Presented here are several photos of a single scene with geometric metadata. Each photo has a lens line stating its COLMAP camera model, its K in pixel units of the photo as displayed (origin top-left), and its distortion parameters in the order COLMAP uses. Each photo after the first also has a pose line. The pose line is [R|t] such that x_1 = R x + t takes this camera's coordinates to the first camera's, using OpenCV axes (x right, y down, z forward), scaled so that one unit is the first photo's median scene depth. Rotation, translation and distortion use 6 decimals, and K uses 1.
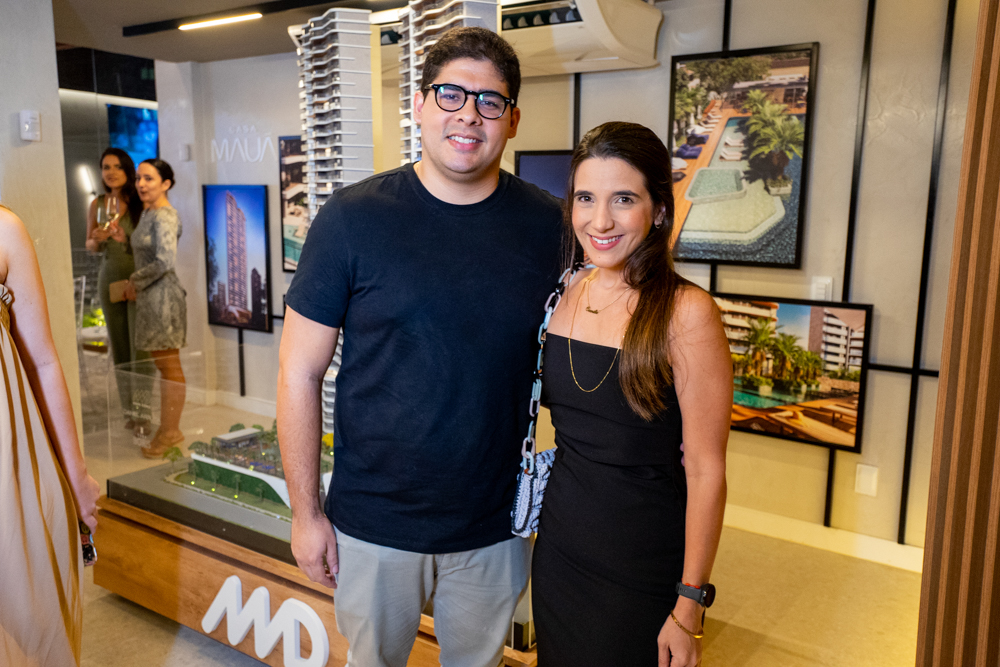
lens RADIAL K [[836.8, 0, 493.4], [0, 836.8, 328.8], [0, 0, 1]] dist [0.024233, 0.053225]
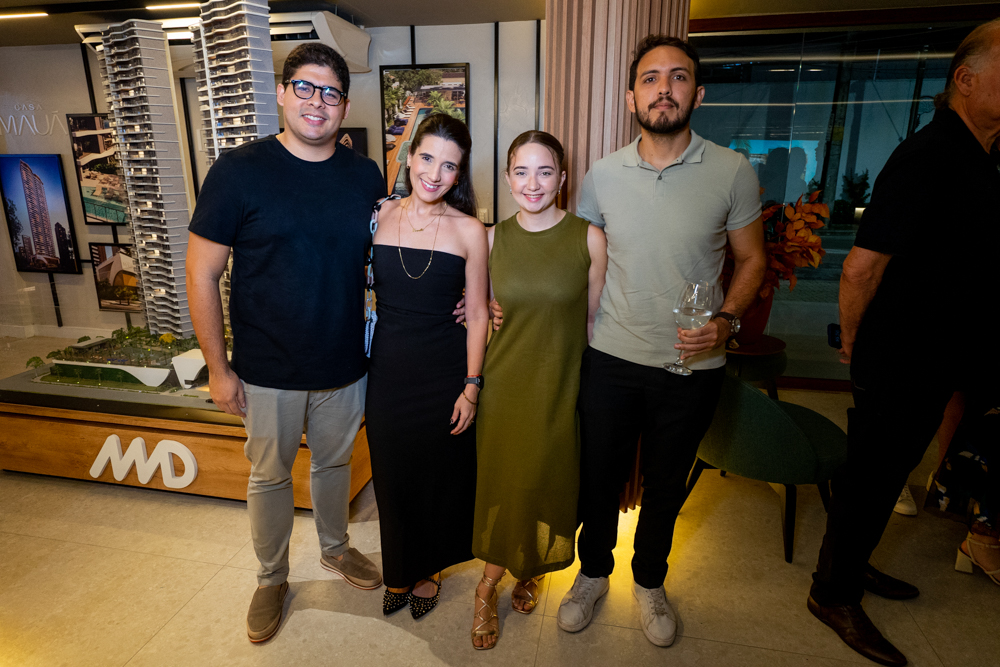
lens RADIAL K [[599.2, 0, 493.3], [0, 599.2, 325.3], [0, 0, 1]] dist [-0.009245, 0.010199]
pose [[0.923177, -0.109446, 0.368463, -0.049383], [0.069035, 0.990229, 0.121167, 0.023851], [-0.378124, -0.086422, 0.921712, -0.117793]]
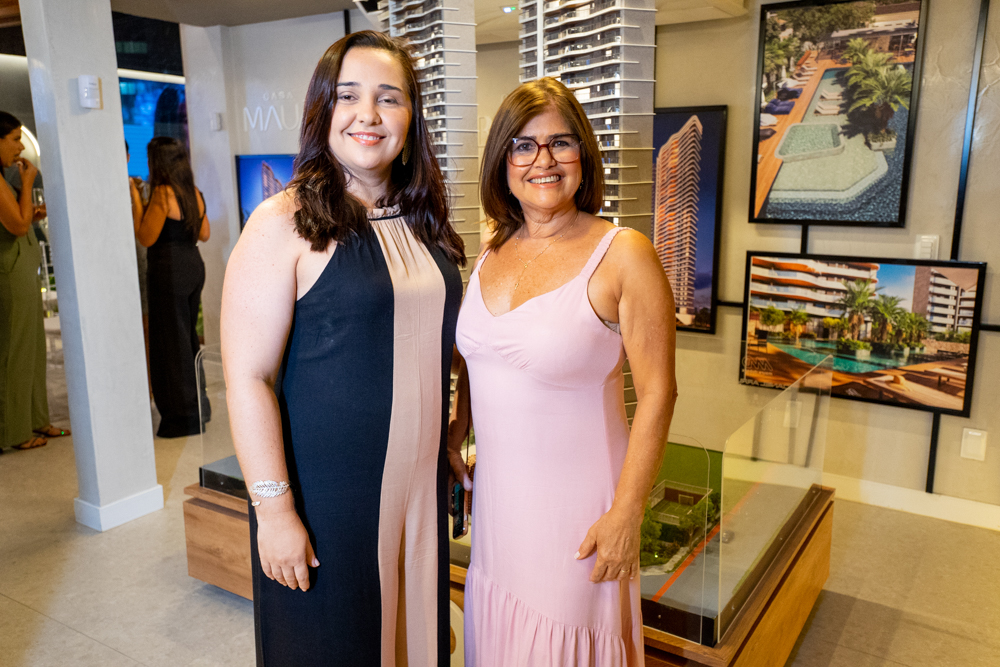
lens RADIAL K [[819.9, 0, 494.2], [0, 819.9, 328.5], [0, 0, 1]] dist [0.038793, 0.016365]
pose [[0.999370, -0.025172, 0.025031, -0.127188], [0.024169, 0.998924, 0.039574, -0.004679], [-0.026001, -0.038944, 0.998903, 0.064007]]
